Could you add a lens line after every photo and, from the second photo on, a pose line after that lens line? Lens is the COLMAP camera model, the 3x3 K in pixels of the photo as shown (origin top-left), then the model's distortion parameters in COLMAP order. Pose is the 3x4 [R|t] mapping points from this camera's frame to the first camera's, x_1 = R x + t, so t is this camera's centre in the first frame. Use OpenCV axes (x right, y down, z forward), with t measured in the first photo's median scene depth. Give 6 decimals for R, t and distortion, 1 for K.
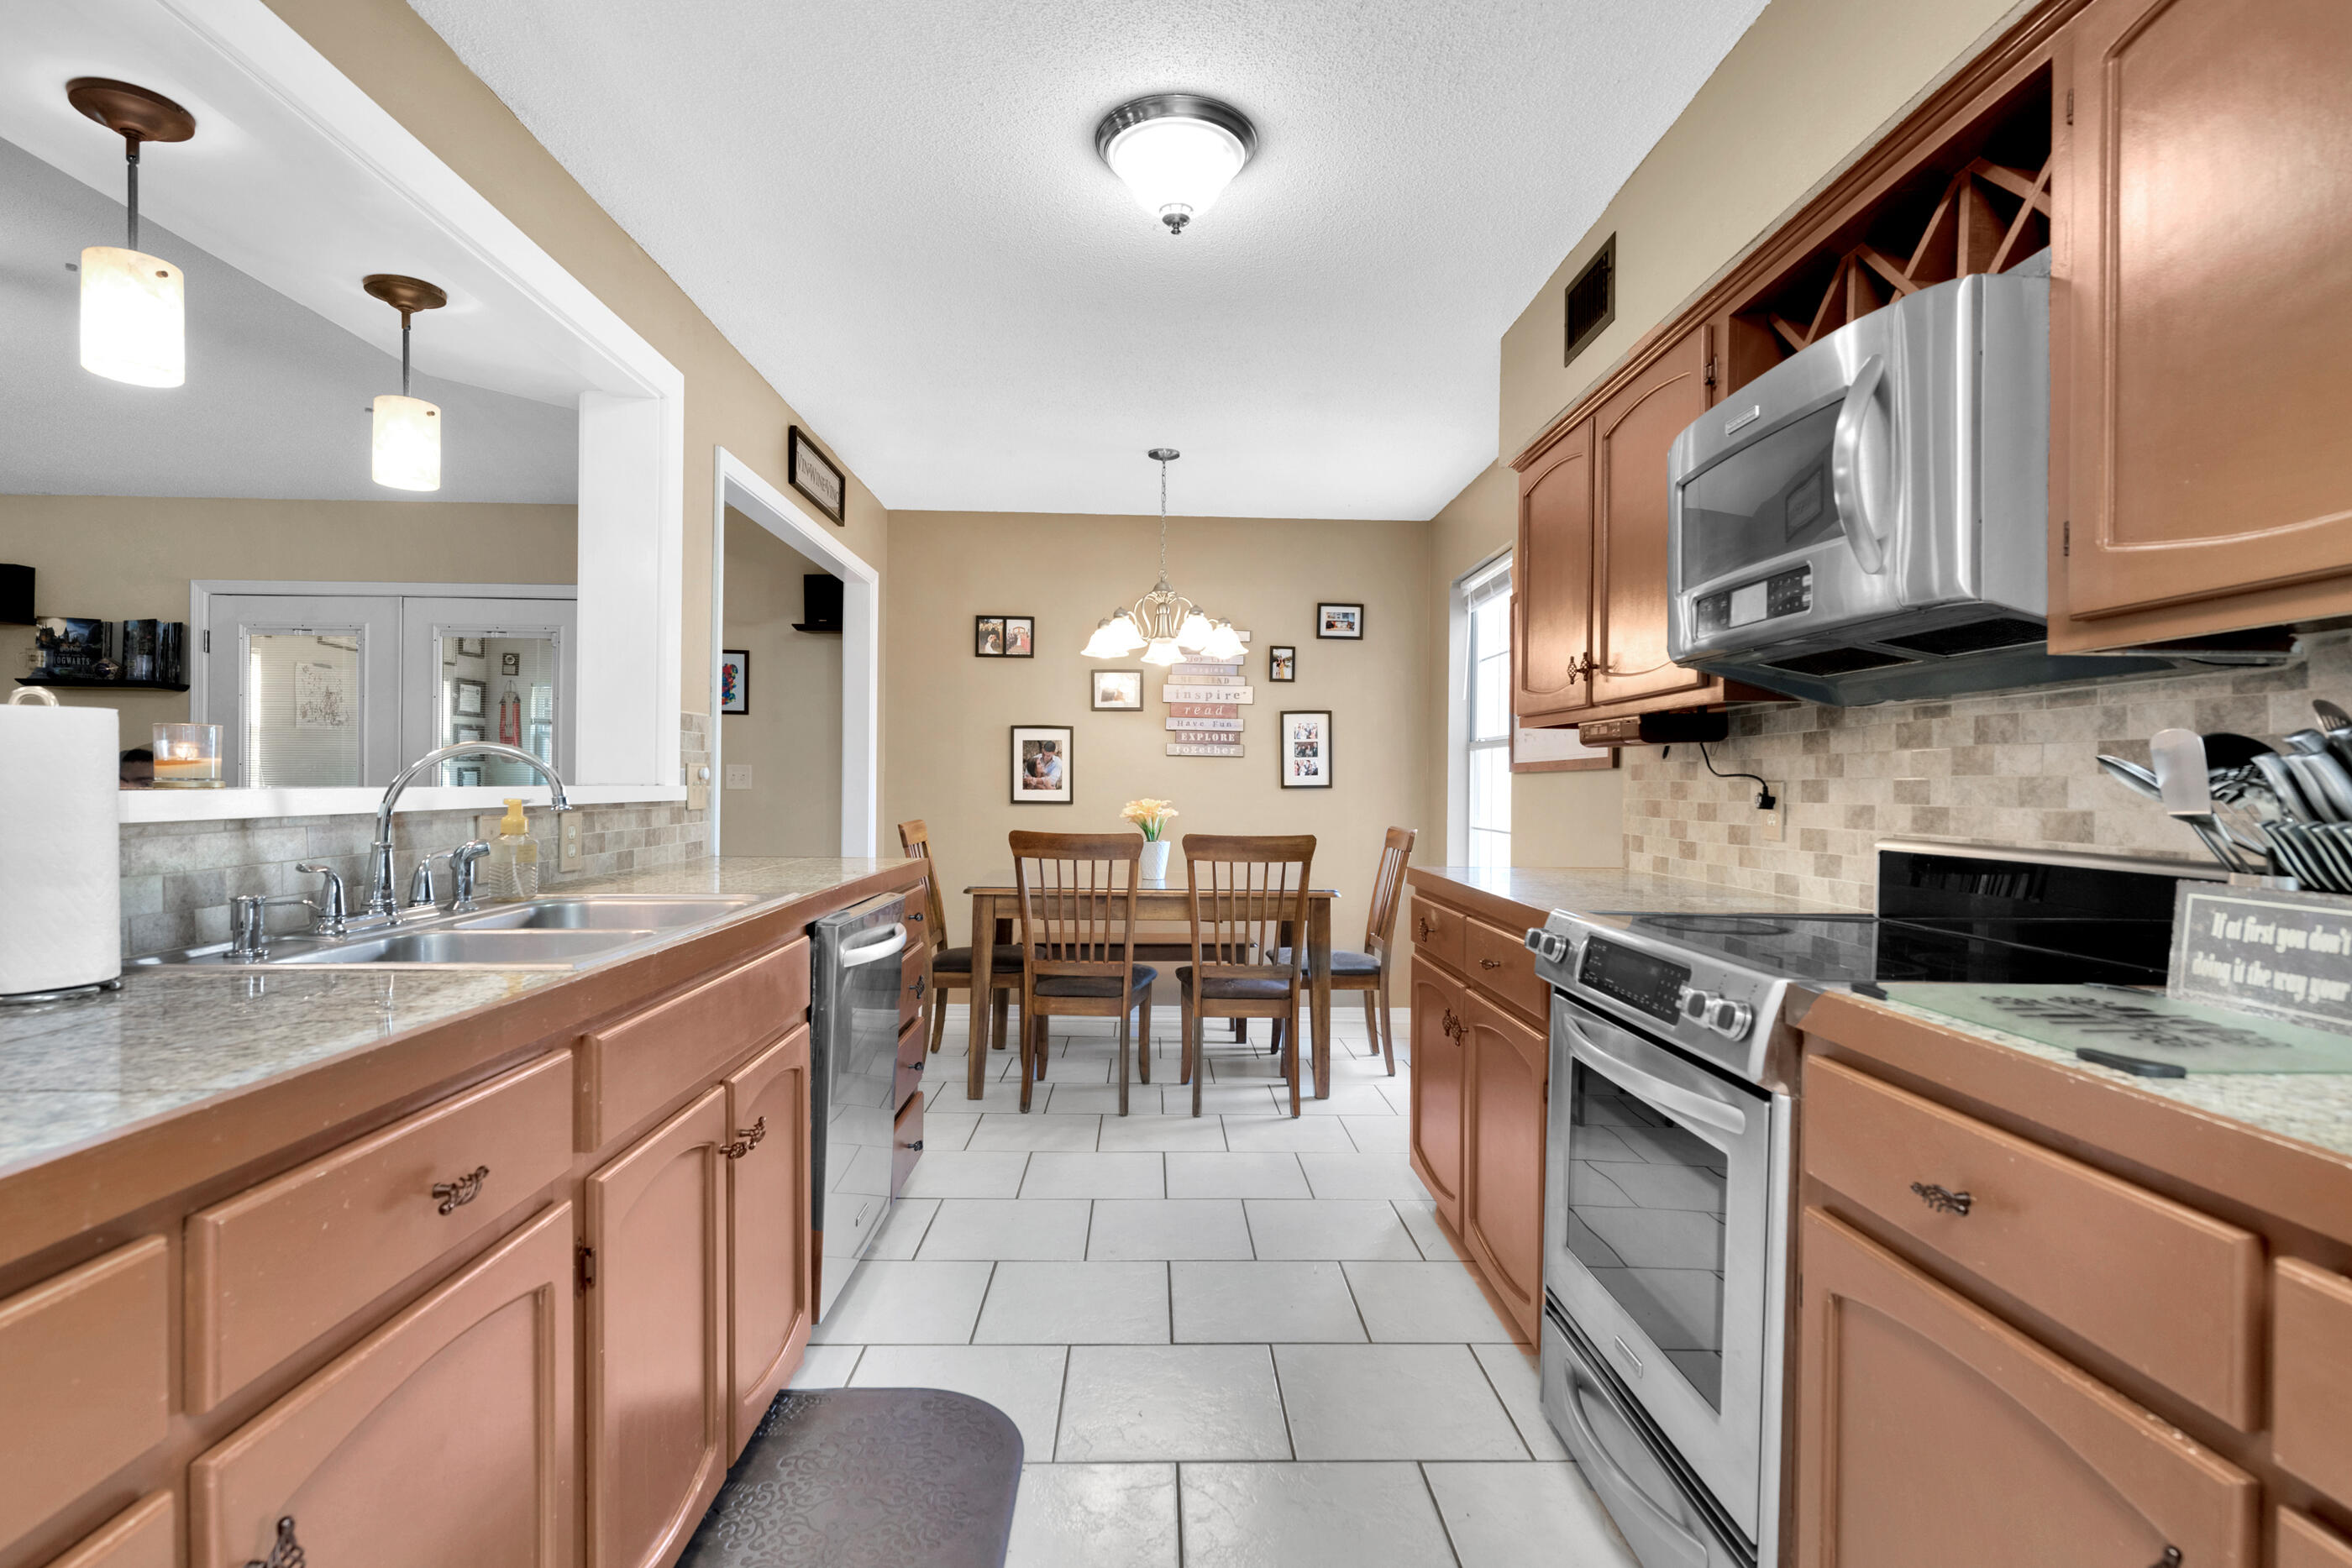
lens RADIAL K [[1148.7, 0, 1176.0], [0, 1148.7, 784.0], [0, 0, 1]] dist [-0.001529, -0.000853]
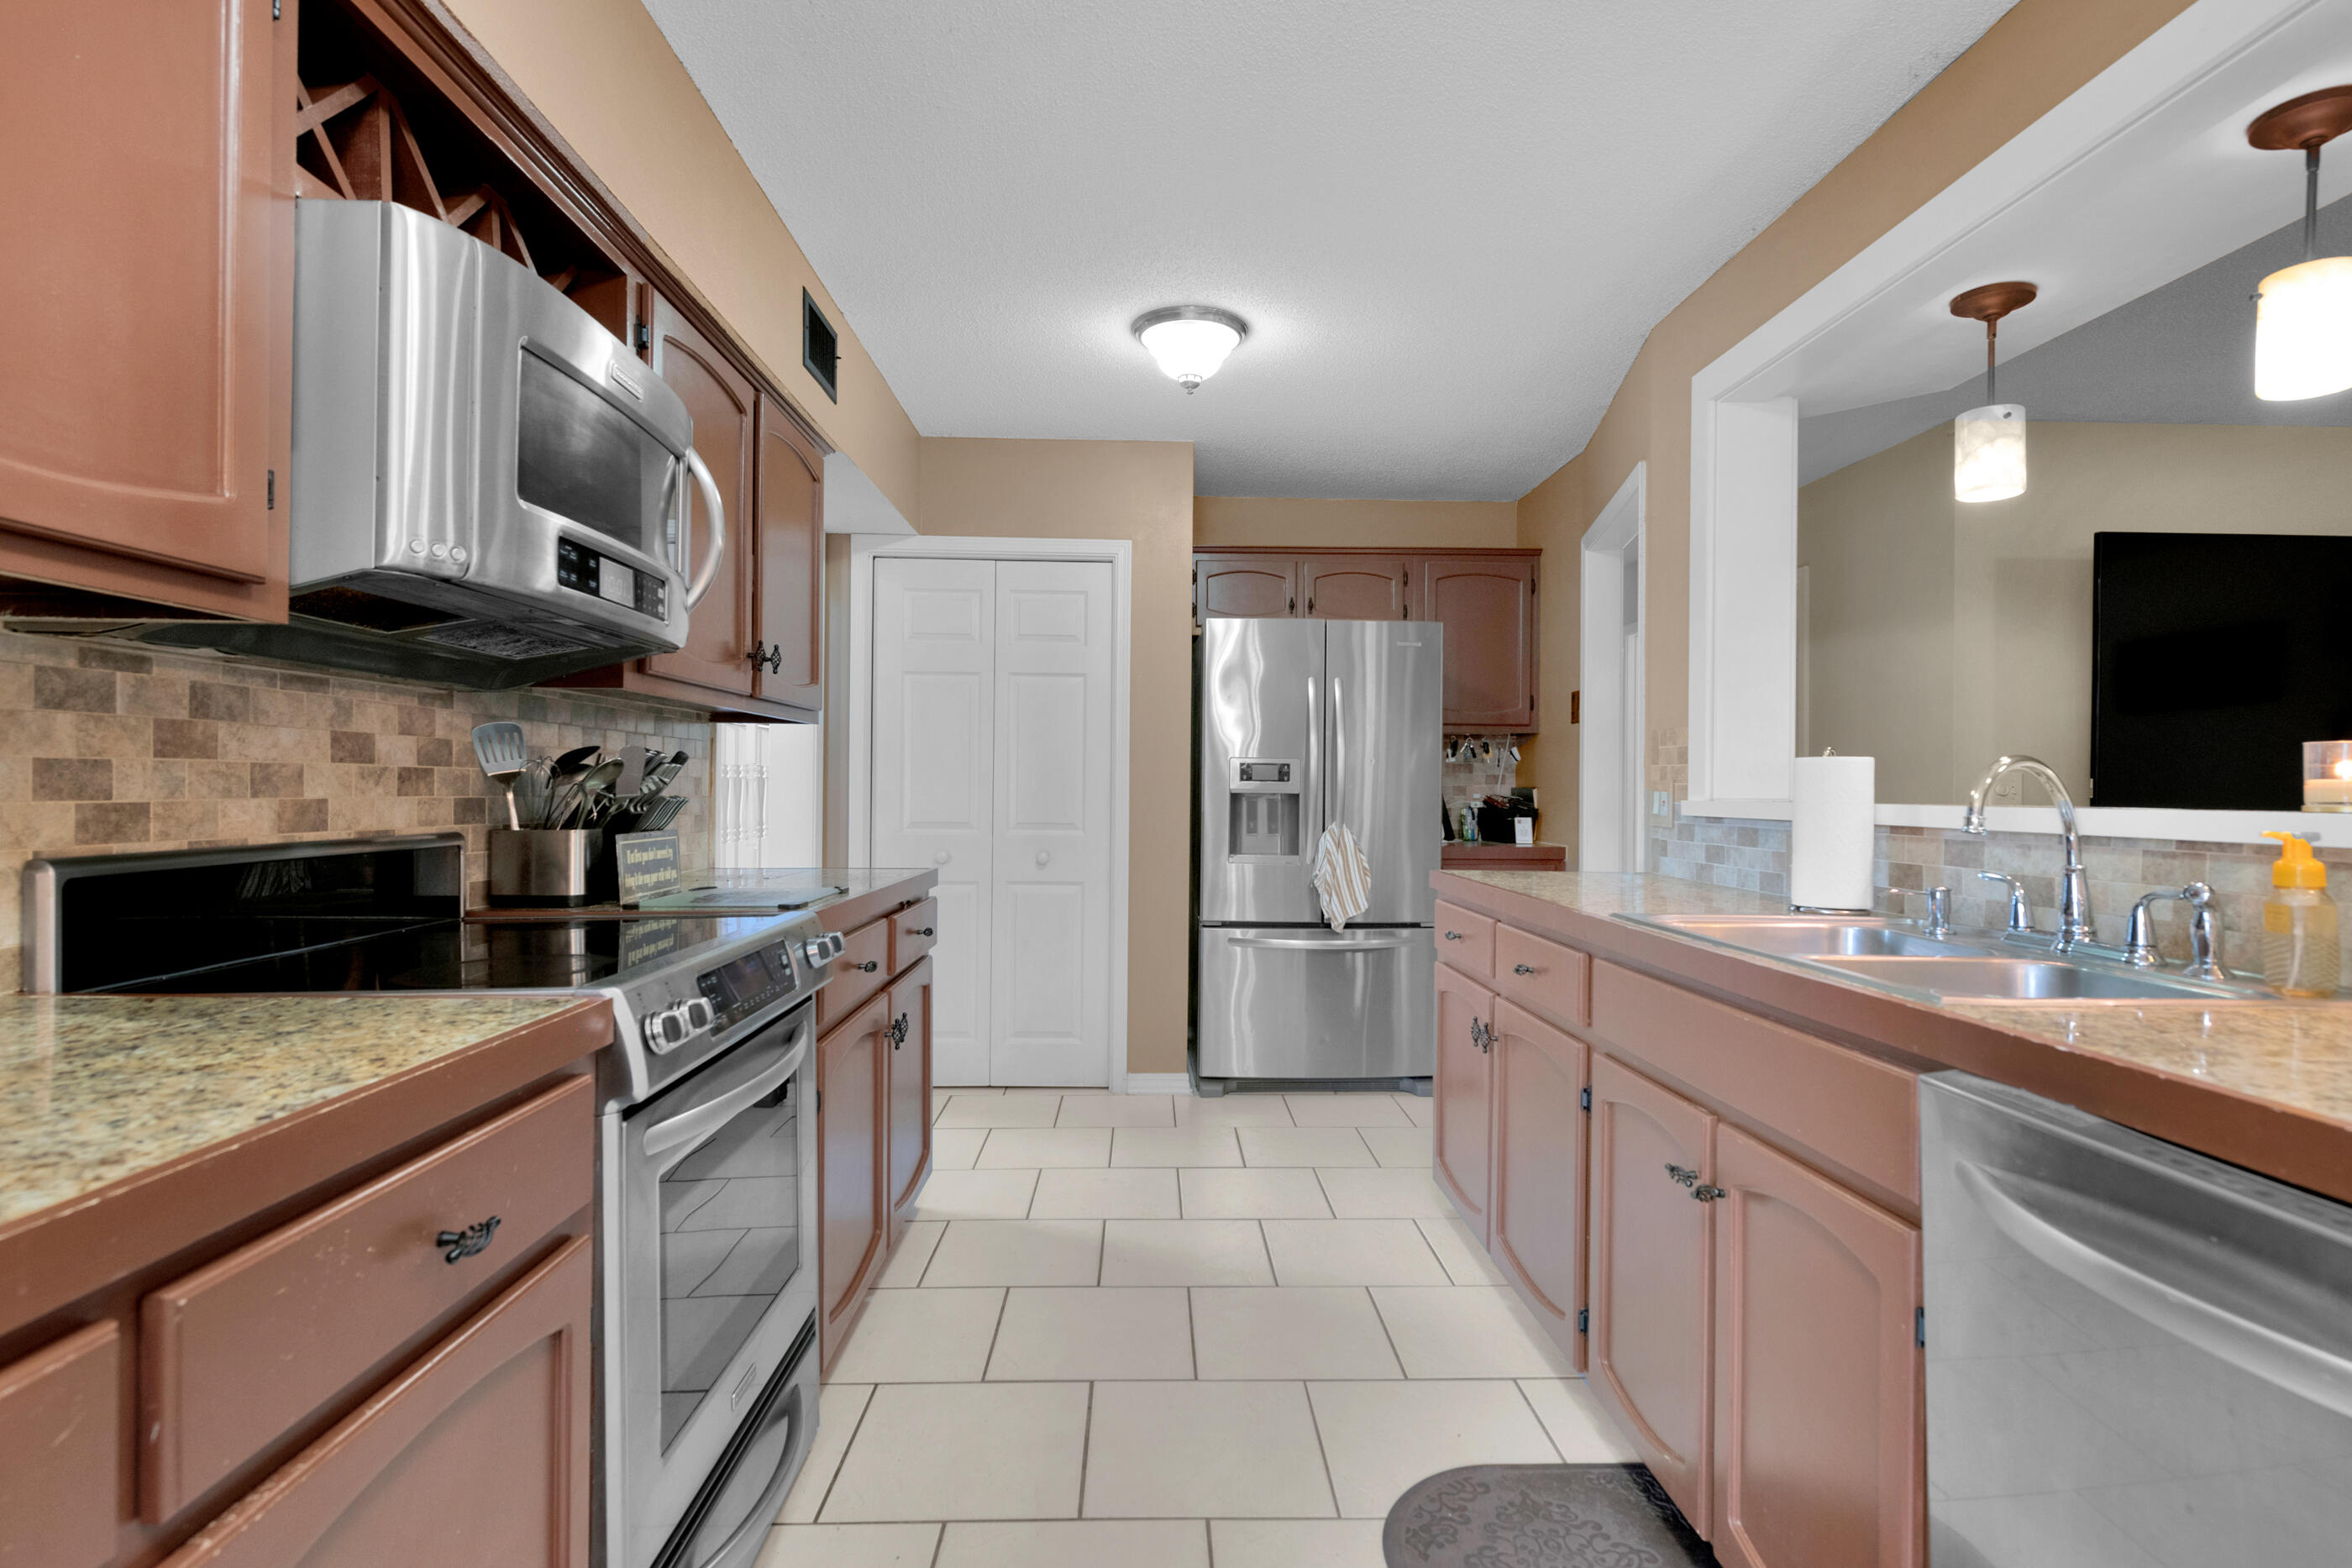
lens RADIAL K [[1148.7, 0, 1176.0], [0, 1148.7, 784.0], [0, 0, 1]] dist [-0.001529, -0.000853]
pose [[-0.999817, -0.018283, -0.005577, 0.036129], [-0.018272, 0.999831, -0.002046, -0.000860], [0.005614, -0.001944, -0.999982, 1.345034]]
